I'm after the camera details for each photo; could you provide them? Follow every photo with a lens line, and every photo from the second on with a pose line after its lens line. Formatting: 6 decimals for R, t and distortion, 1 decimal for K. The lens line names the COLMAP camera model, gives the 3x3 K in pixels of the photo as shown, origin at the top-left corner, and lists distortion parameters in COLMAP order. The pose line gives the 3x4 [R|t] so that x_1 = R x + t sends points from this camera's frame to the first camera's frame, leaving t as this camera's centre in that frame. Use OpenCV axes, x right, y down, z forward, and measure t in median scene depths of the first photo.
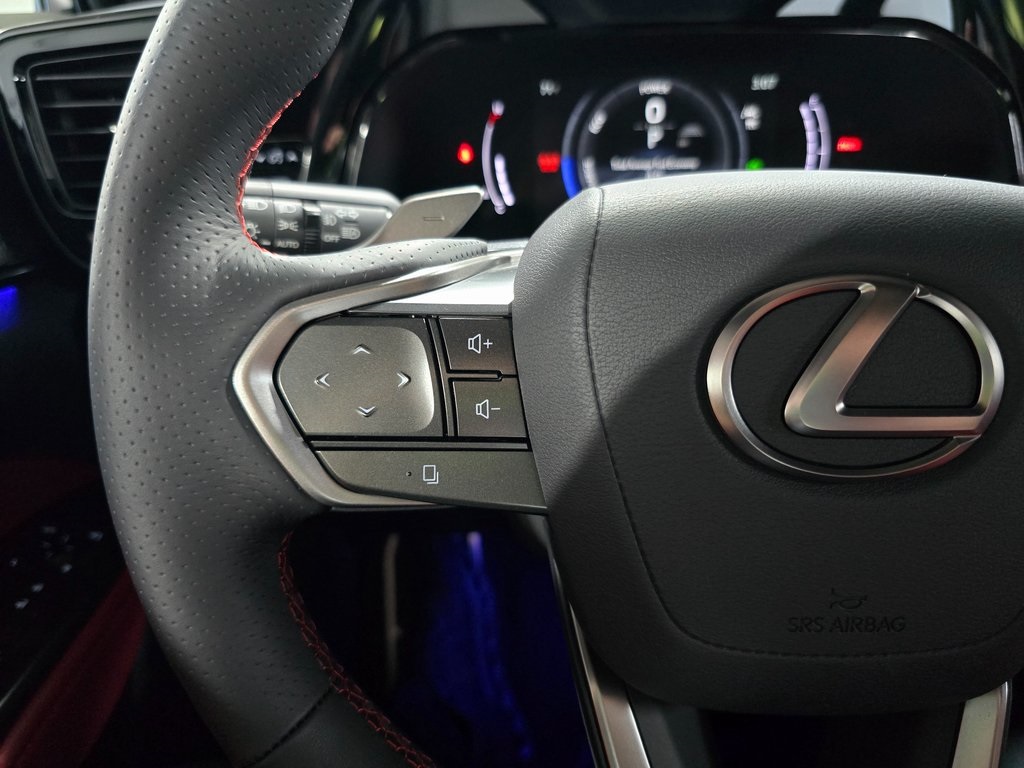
lens RADIAL K [[749.3, 0, 530.8], [0, 749.3, 385.3], [0, 0, 1]] dist [0.028359, -0.011894]
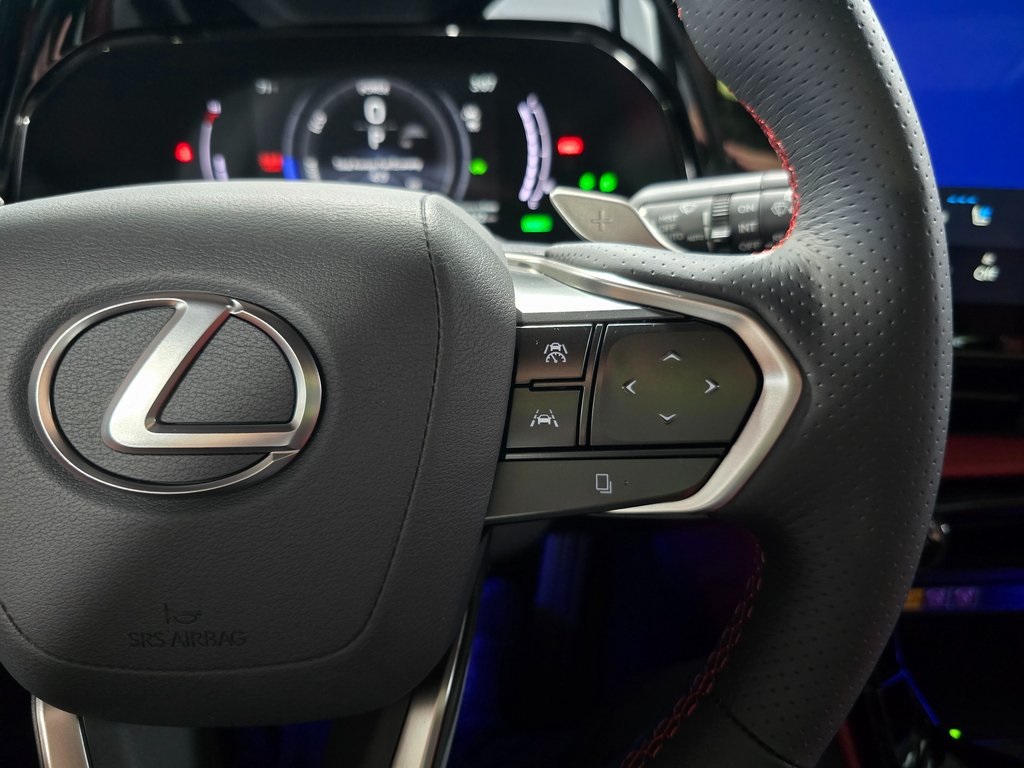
lens RADIAL K [[749.3, 0, 508.2], [0, 749.3, 385.7], [0, 0, 1]] dist [0.028359, -0.011894]
pose [[0.999673, -0.005148, 0.025062, 0.314428], [0.004904, 0.999940, 0.009792, -0.010650], [-0.025111, -0.009666, 0.999638, -0.003238]]
